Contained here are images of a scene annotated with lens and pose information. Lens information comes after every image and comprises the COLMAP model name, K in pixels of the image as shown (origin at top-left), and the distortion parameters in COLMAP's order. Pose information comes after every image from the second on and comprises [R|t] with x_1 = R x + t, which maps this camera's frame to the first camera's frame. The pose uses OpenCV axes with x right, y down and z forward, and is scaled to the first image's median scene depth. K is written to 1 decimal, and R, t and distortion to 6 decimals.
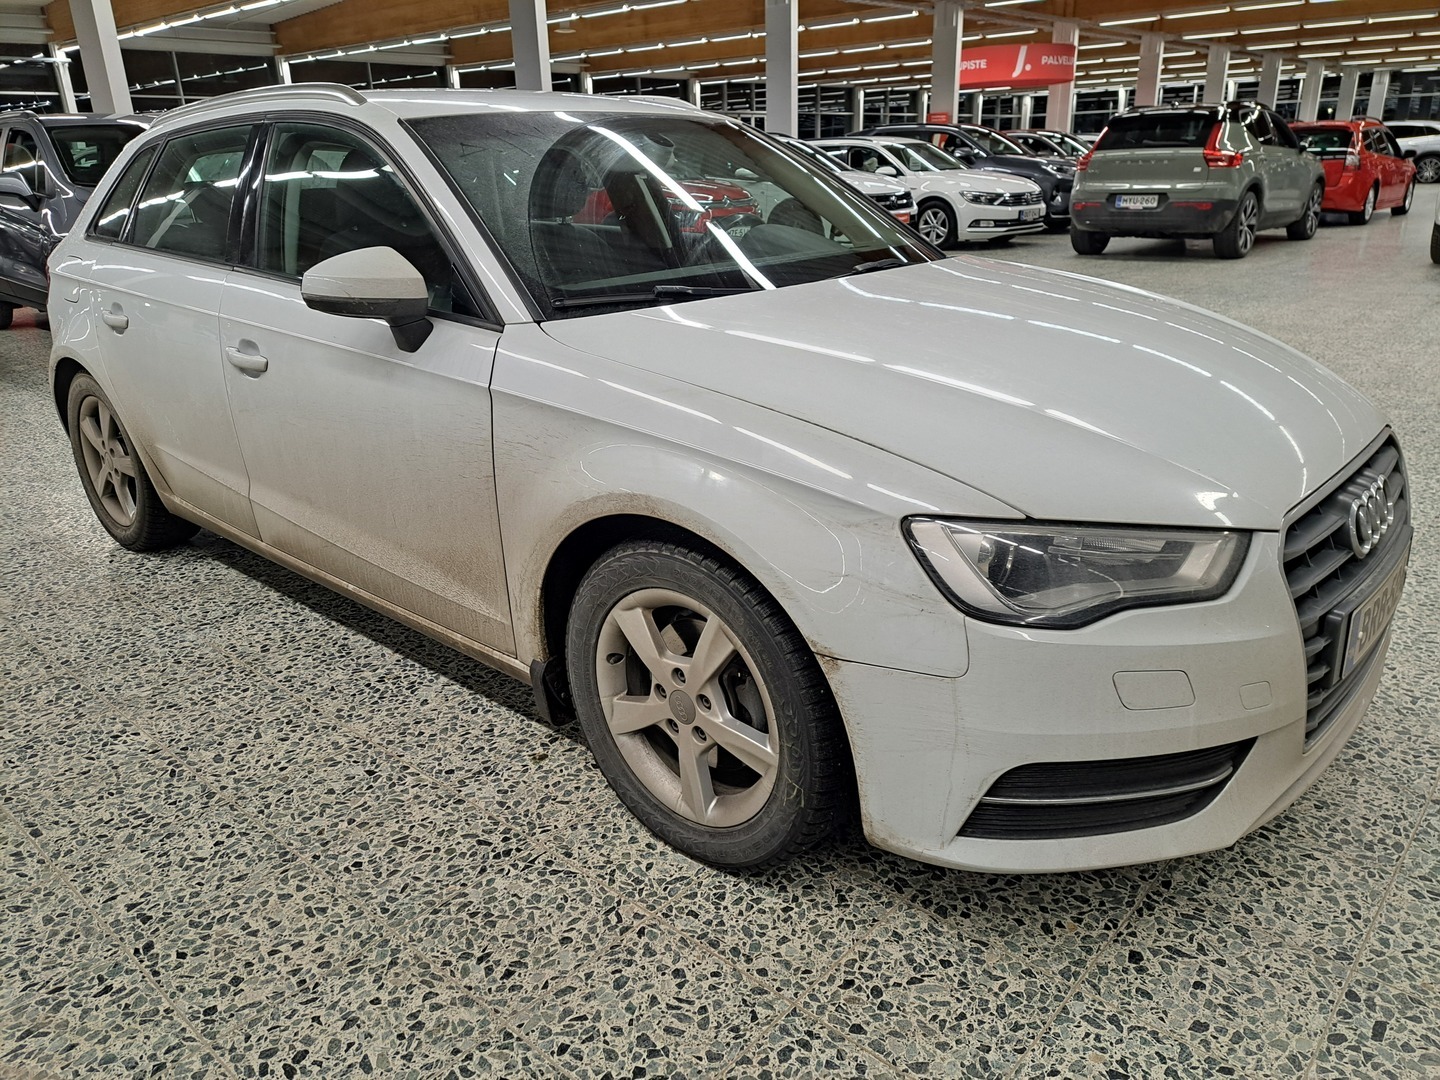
lens RADIAL K [[1050.5, 0, 730.1], [0, 1050.5, 542.5], [0, 0, 1]] dist [0.049219, -0.037031]
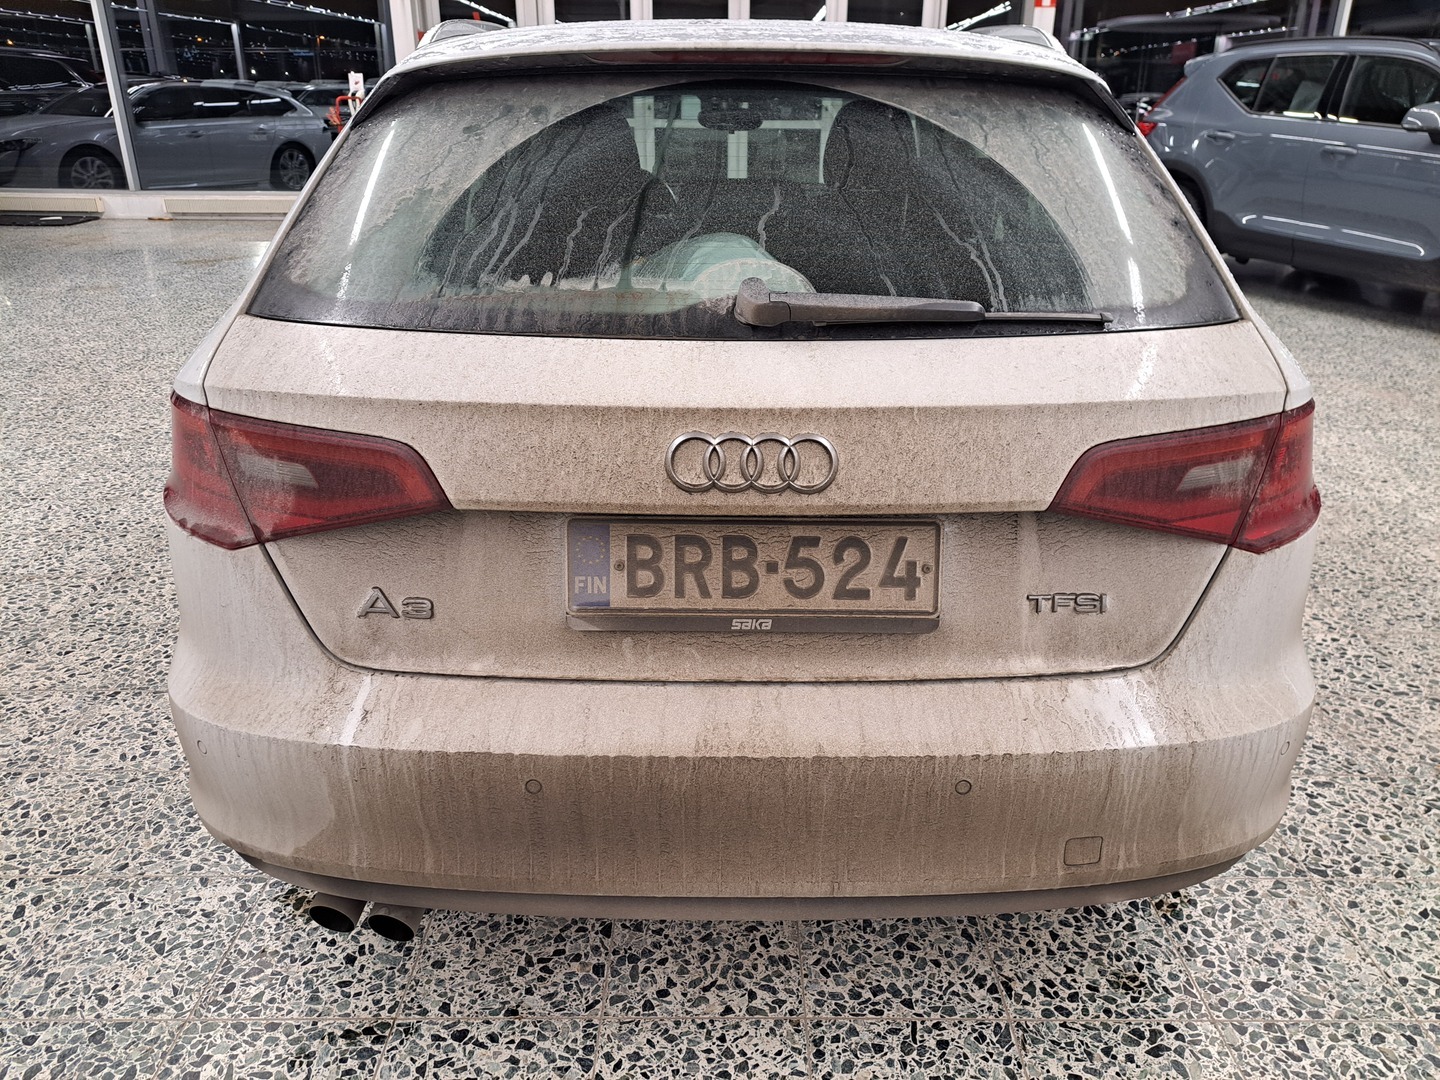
lens RADIAL K [[1050.5, 0, 730.1], [0, 1050.5, 542.5], [0, 0, 1]] dist [0.049219, -0.037031]
pose [[-0.694062, -0.250064, 0.675089, -0.967579], [0.252043, 0.793984, 0.553231, -0.603462], [-0.674353, 0.554128, -0.488047, 1.720554]]
